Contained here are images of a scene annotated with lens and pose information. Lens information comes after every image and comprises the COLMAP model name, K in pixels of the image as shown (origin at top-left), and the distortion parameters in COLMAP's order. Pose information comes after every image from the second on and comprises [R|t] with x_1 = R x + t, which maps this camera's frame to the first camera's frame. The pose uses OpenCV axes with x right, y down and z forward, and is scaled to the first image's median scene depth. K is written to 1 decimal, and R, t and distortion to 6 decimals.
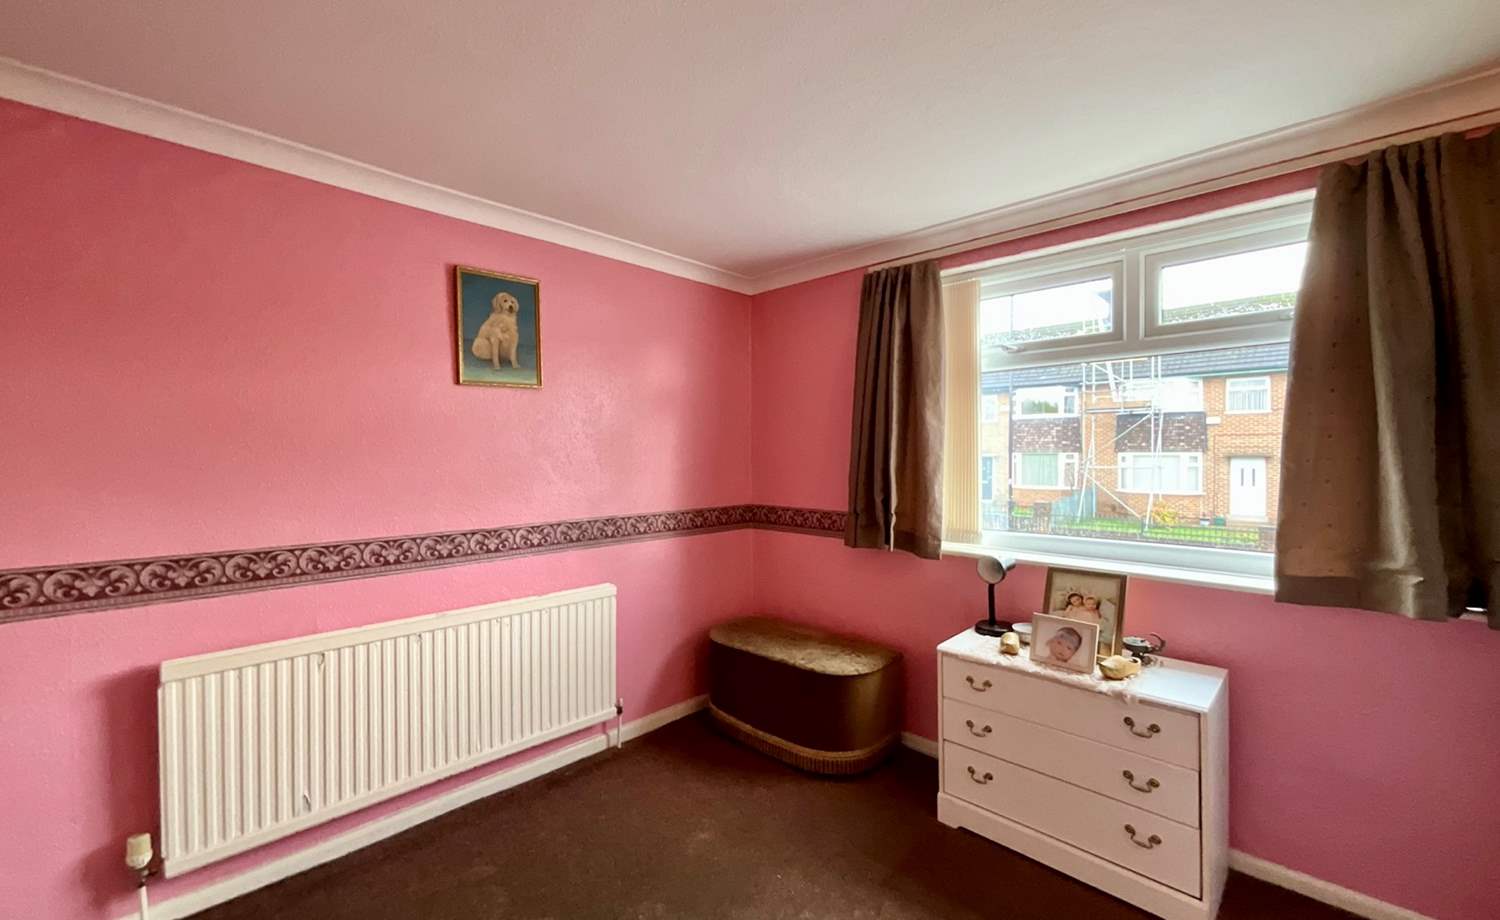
lens RADIAL K [[612.4, 0, 747.6], [0, 612.4, 458.8], [0, 0, 1]] dist [-0.001969, -0.000428]
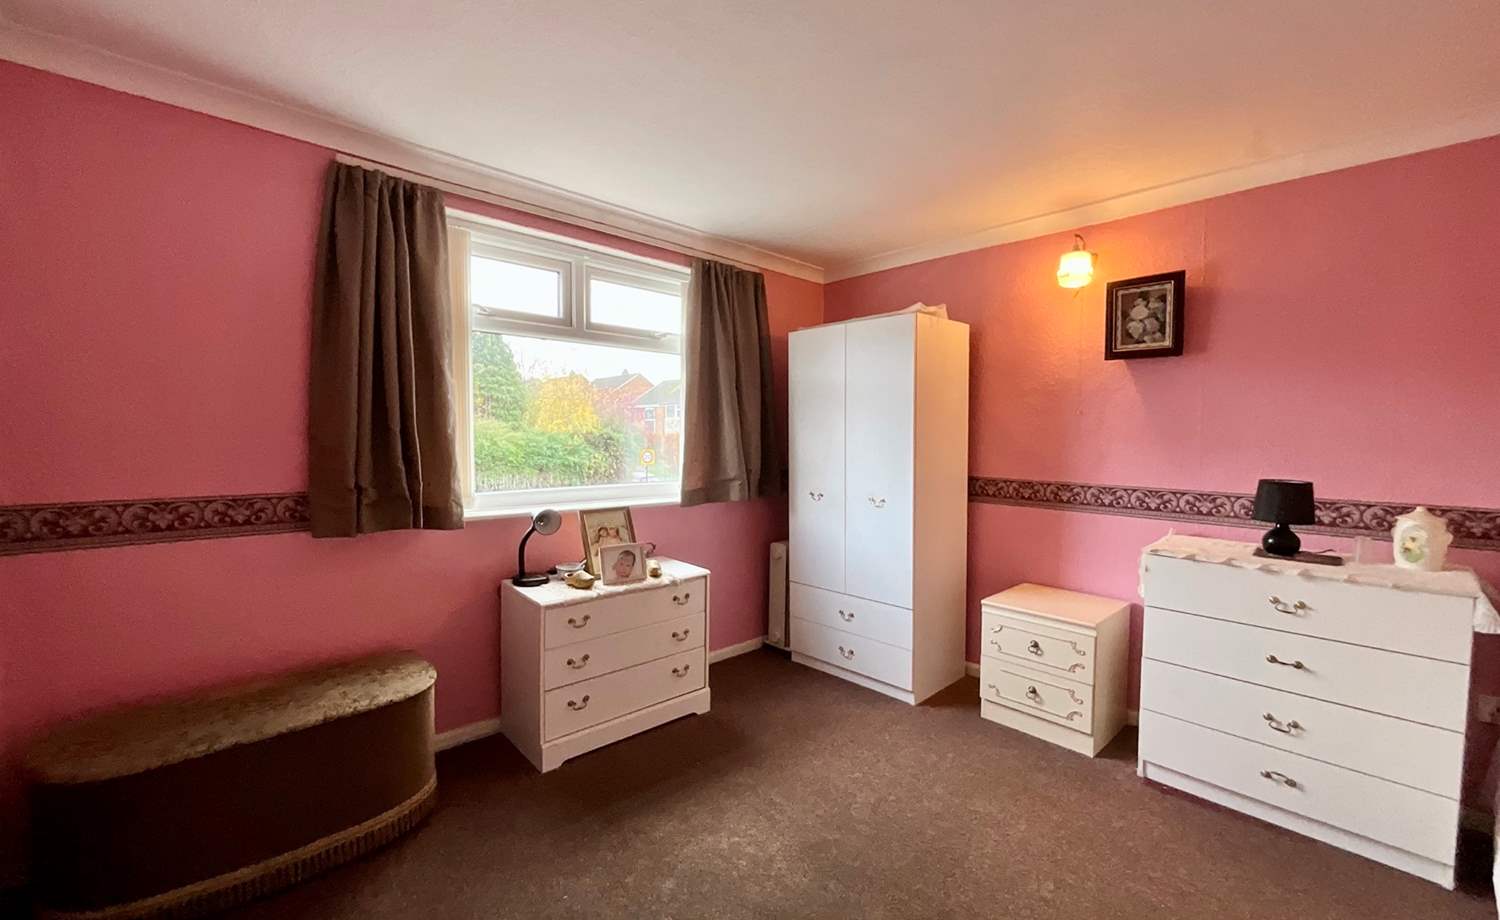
lens RADIAL K [[612.4, 0, 747.6], [0, 612.4, 458.8], [0, 0, 1]] dist [-0.001969, -0.000428]
pose [[0.040205, -0.036875, 0.998511, -0.670688], [-0.002148, 0.999313, 0.036991, 0.029808], [-0.999189, -0.003632, 0.040098, 0.617114]]
